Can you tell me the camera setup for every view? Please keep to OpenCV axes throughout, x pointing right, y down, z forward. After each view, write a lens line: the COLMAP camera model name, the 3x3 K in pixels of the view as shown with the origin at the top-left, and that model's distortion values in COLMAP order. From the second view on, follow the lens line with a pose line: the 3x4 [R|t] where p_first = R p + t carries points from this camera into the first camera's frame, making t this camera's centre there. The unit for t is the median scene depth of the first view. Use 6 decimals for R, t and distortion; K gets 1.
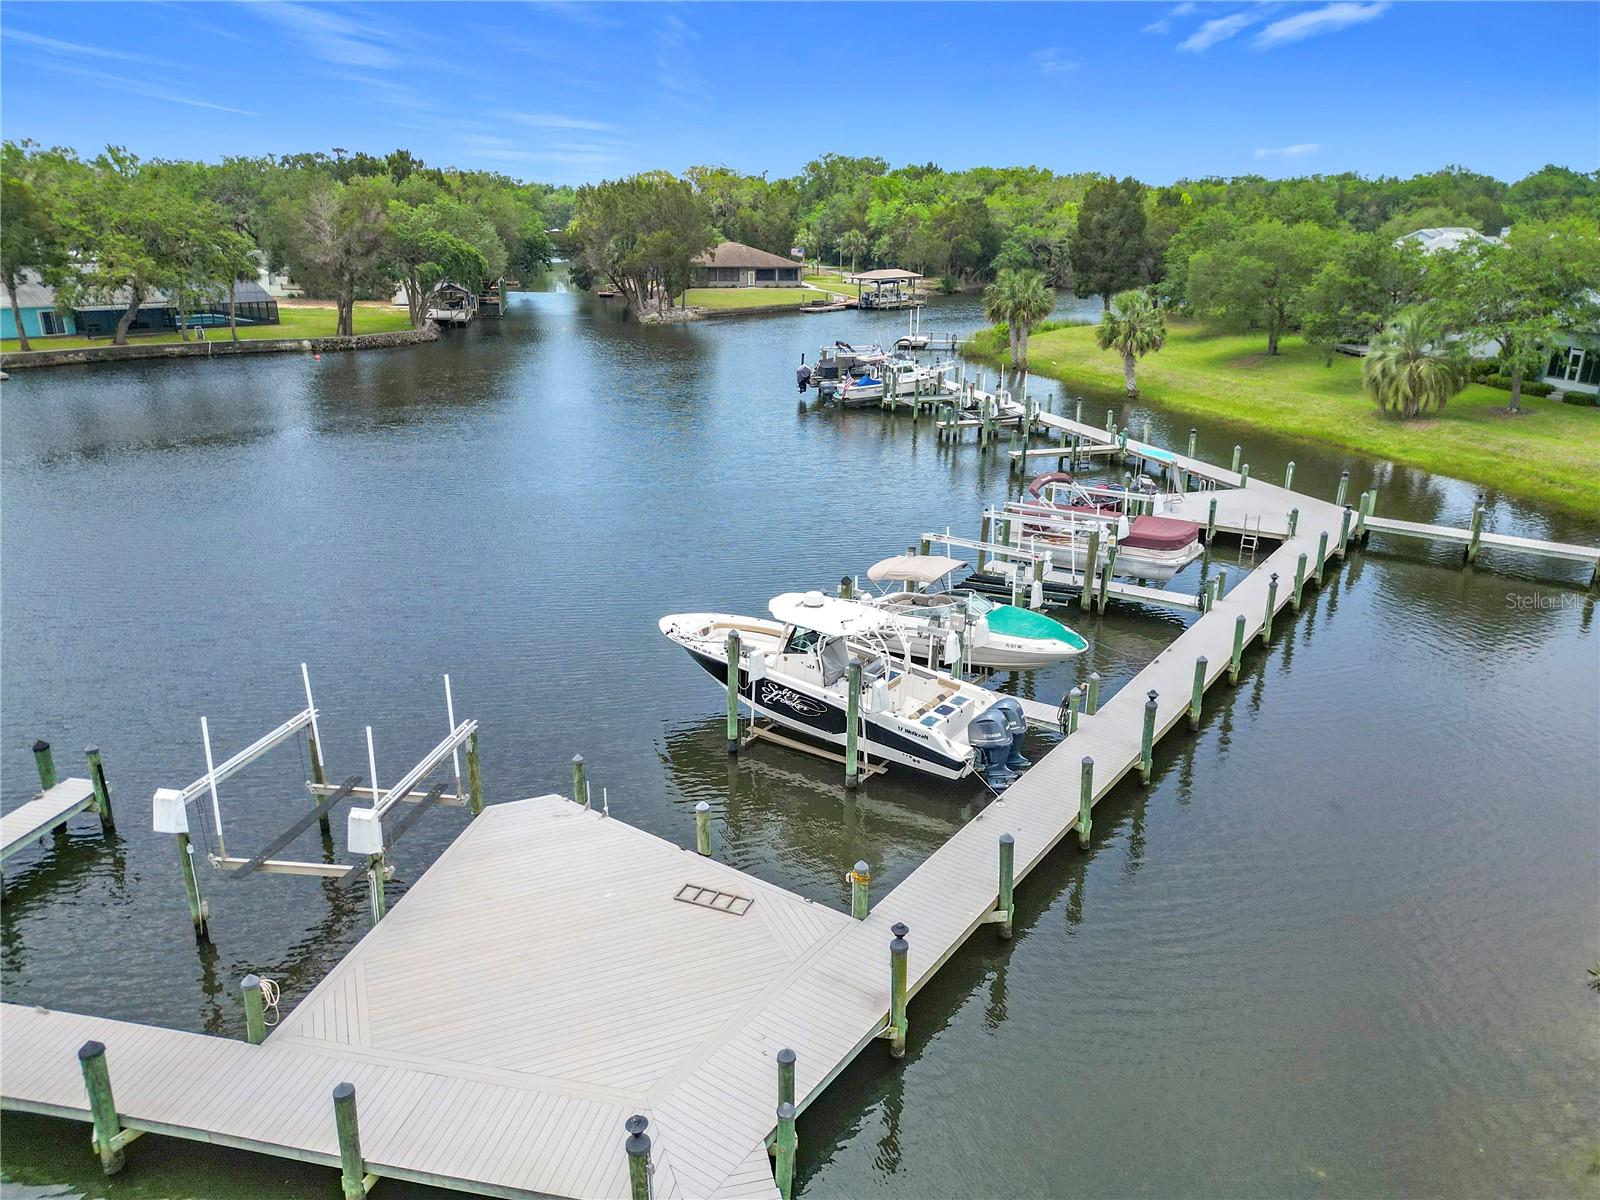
lens RADIAL K [[1159.0, 0, 780.7], [0, 1159.0, 575.4], [0, 0, 1]] dist [0.054508, -0.049193]
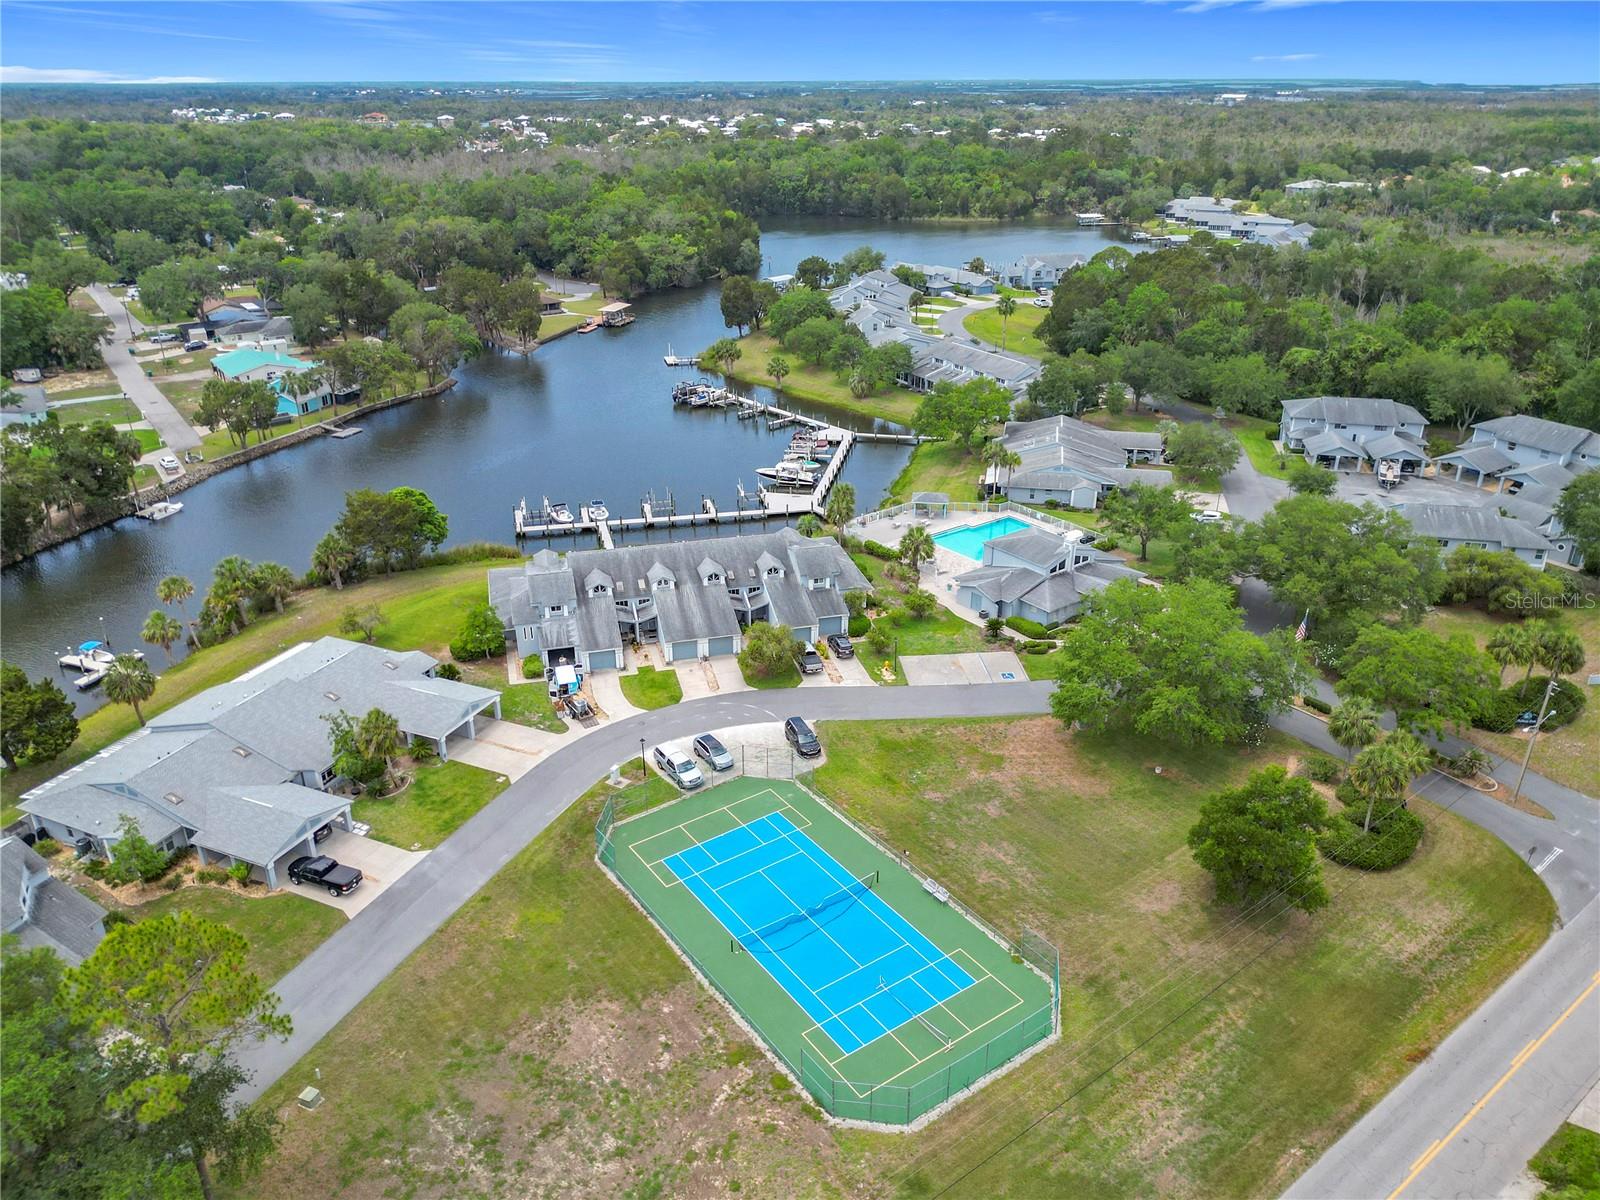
lens RADIAL K [[1127.2, 0, 796.9], [0, 1127.2, 629.0], [0, 0, 1]] dist [0.054445, -0.054676]
pose [[0.909302, -0.187474, 0.371515, -1.159674], [0.130409, 0.976176, 0.173417, -0.076193], [-0.395175, -0.109239, 0.912087, -2.345217]]
